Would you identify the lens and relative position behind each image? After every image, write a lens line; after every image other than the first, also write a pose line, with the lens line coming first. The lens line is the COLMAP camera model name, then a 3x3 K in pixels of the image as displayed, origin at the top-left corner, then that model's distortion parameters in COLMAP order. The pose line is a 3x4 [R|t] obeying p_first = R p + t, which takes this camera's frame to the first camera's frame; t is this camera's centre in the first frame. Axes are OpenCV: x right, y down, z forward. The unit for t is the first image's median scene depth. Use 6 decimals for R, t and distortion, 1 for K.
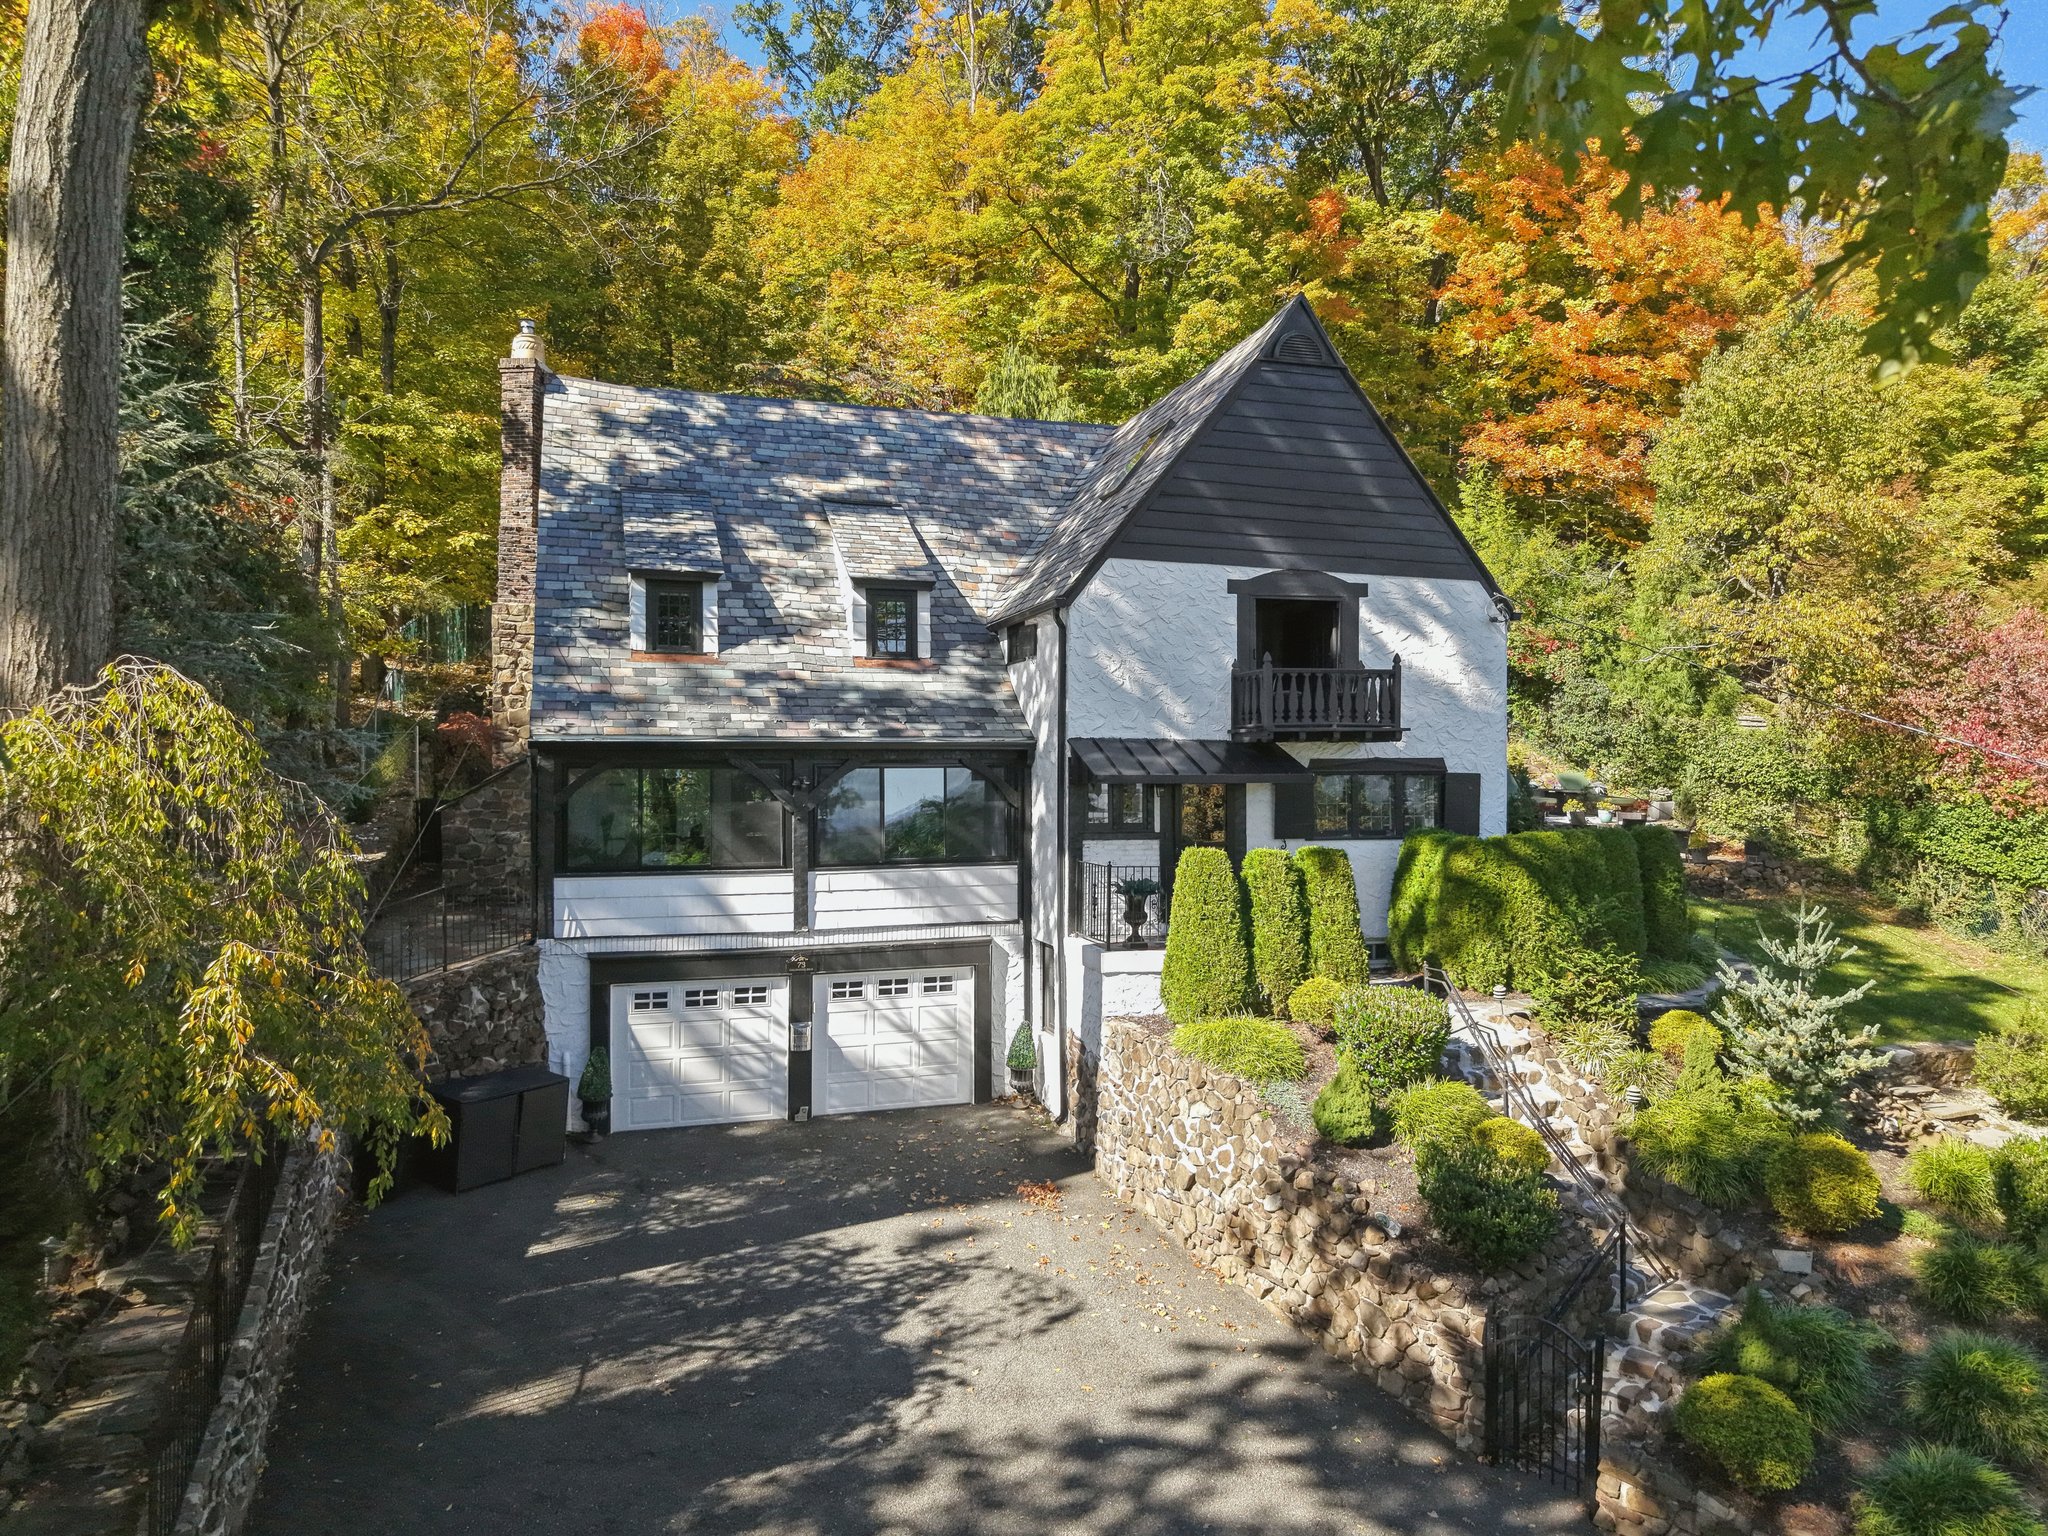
lens RADIAL K [[1411.7, 0, 1007.7], [0, 1411.7, 751.4], [0, 0, 1]] dist [-0.010008, 0.001206]
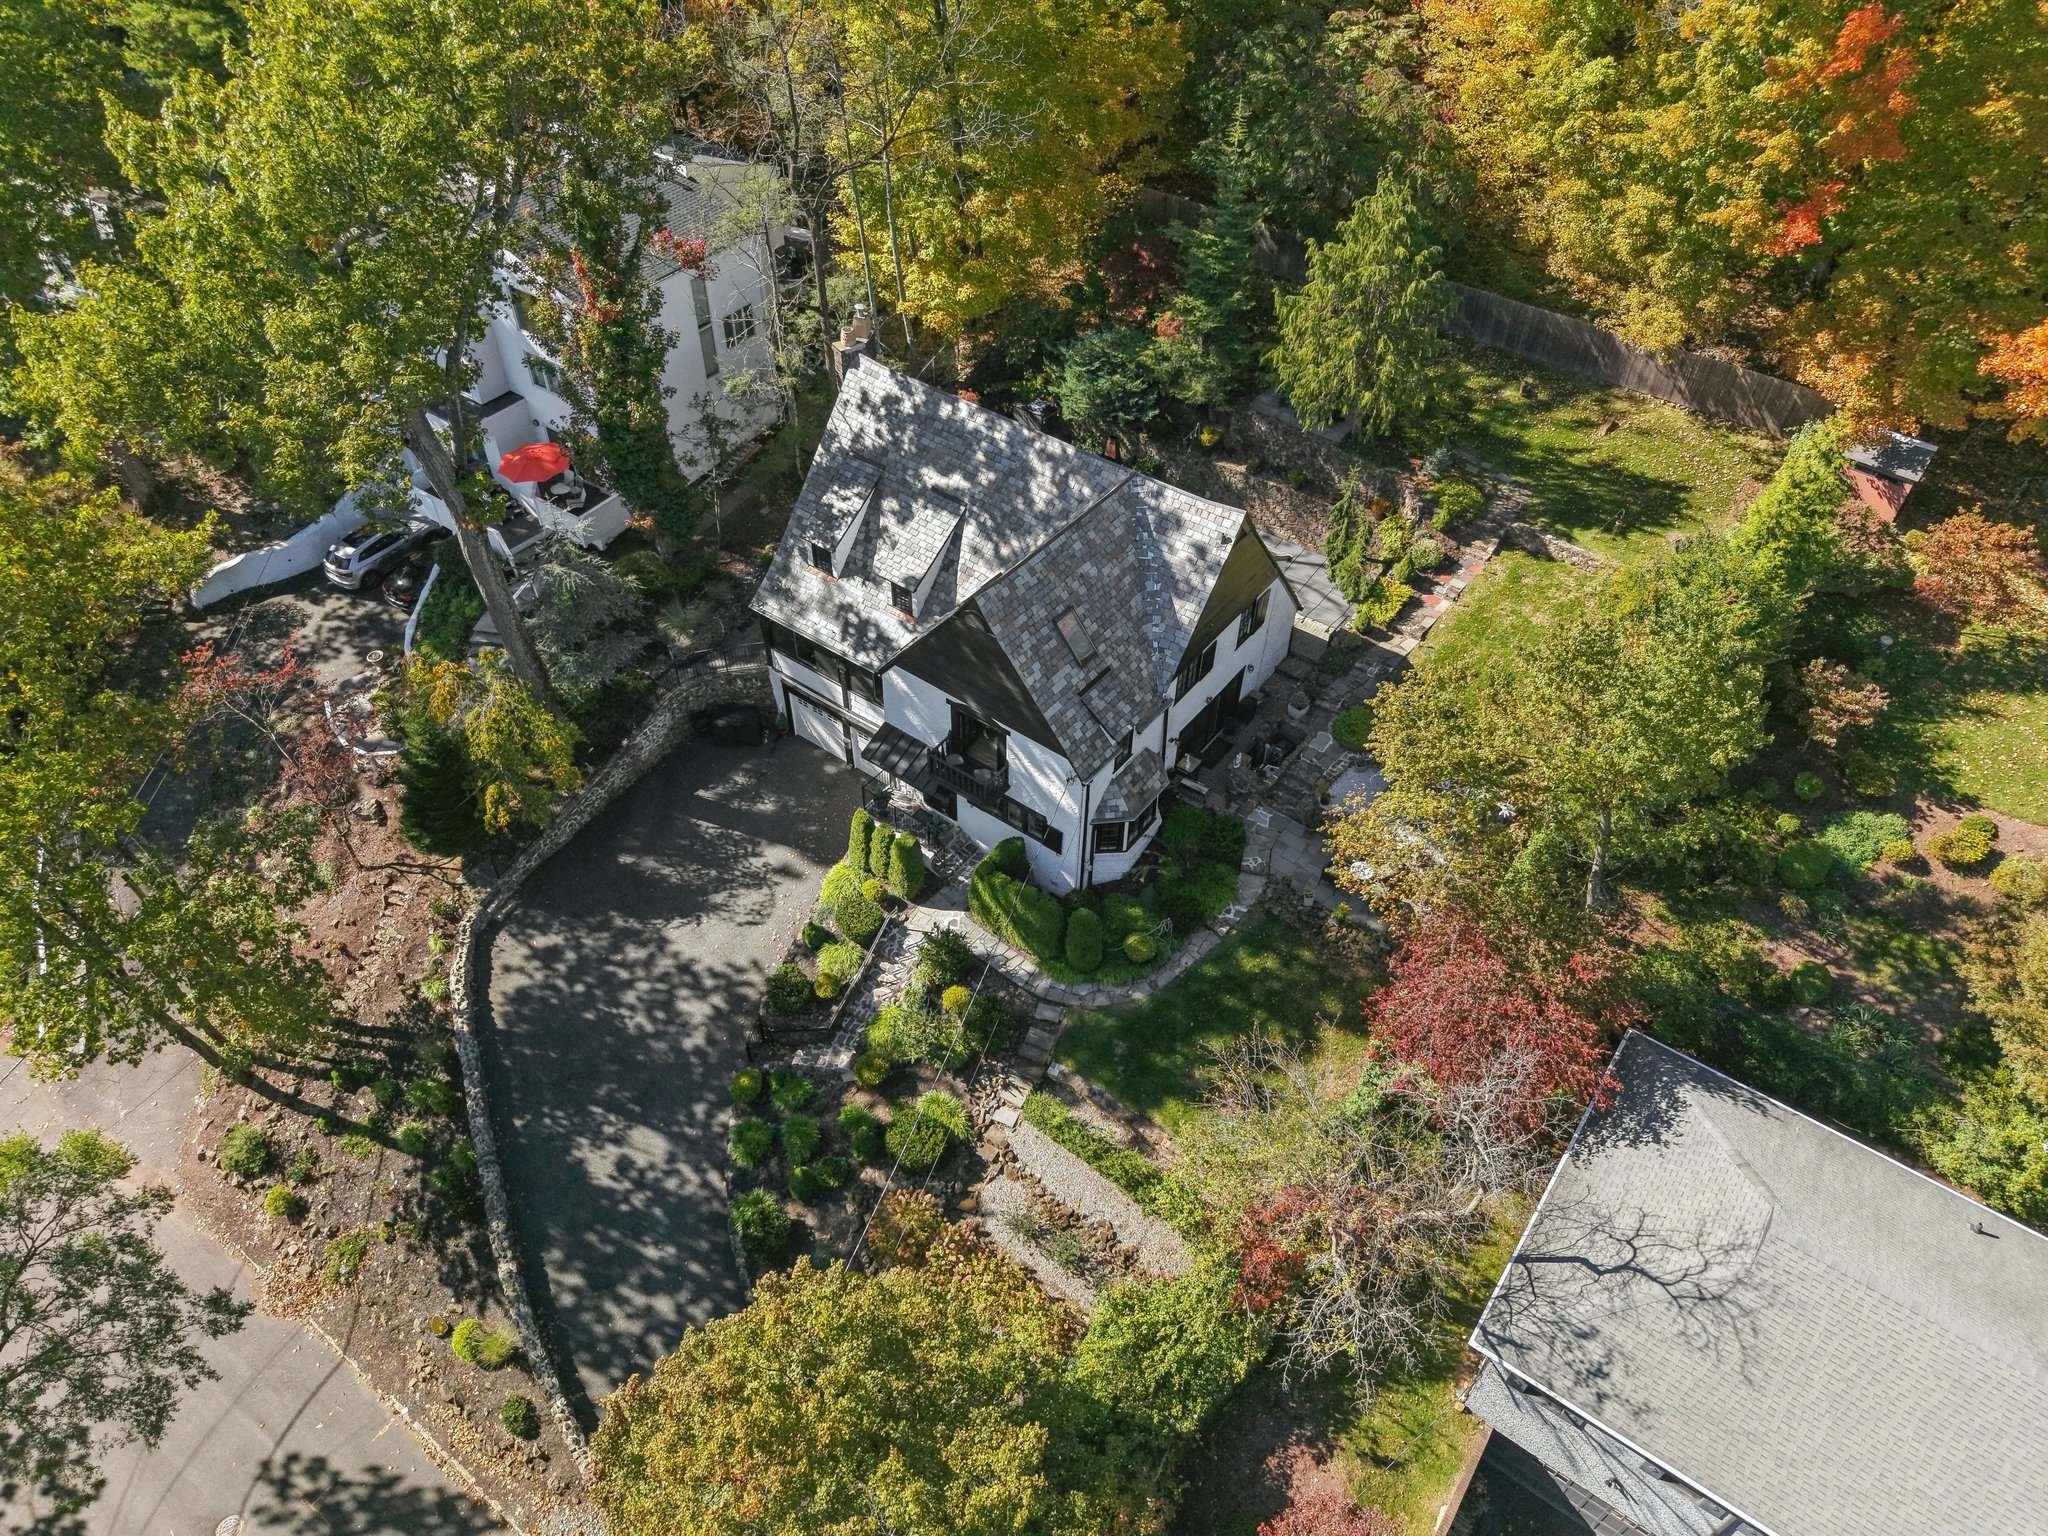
lens RADIAL K [[1411.7, 0, 982.7], [0, 1411.7, 766.8], [0, 0, 1]] dist [-0.010008, 0.001206]
pose [[0.593253, 0.573911, -0.564515, 1.291685], [0.003623, 0.699336, 0.714784, -1.402750], [0.805008, -0.426093, 0.412804, 0.194275]]
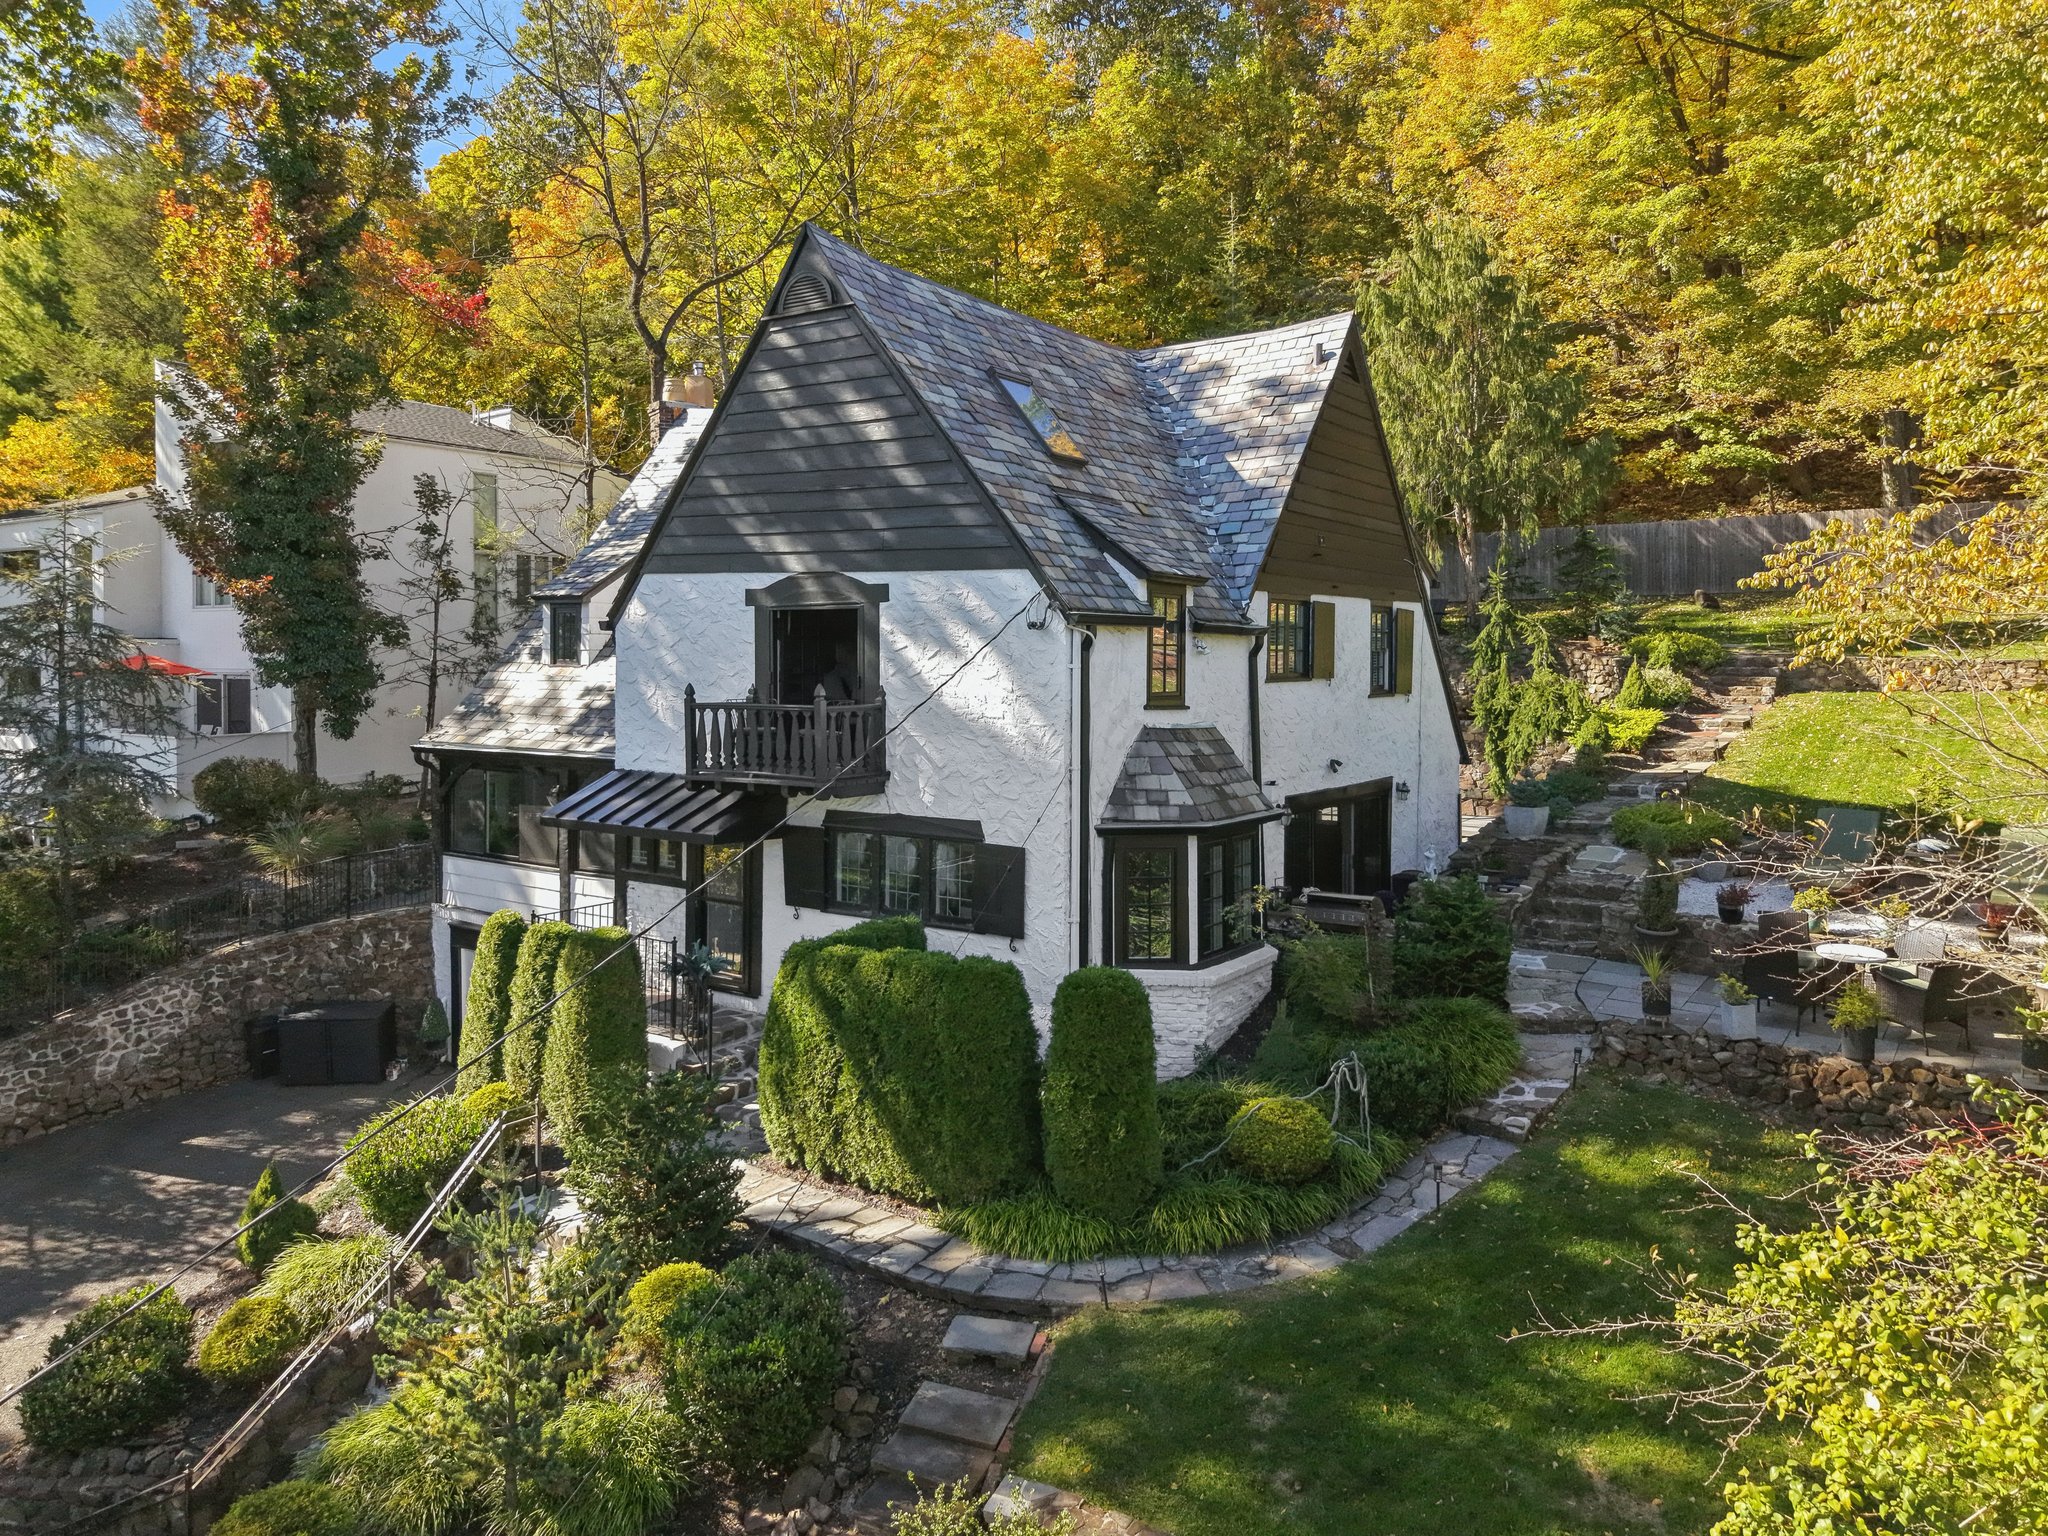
lens RADIAL K [[1411.7, 0, 988.3], [0, 1411.7, 644.6], [0, 0, 1]] dist [-0.010008, 0.001206]
pose [[0.612980, -0.002434, -0.790095, 0.883795], [0.006369, 0.999978, 0.001860, -0.086993], [0.790073, -0.006173, 0.612982, 0.578360]]
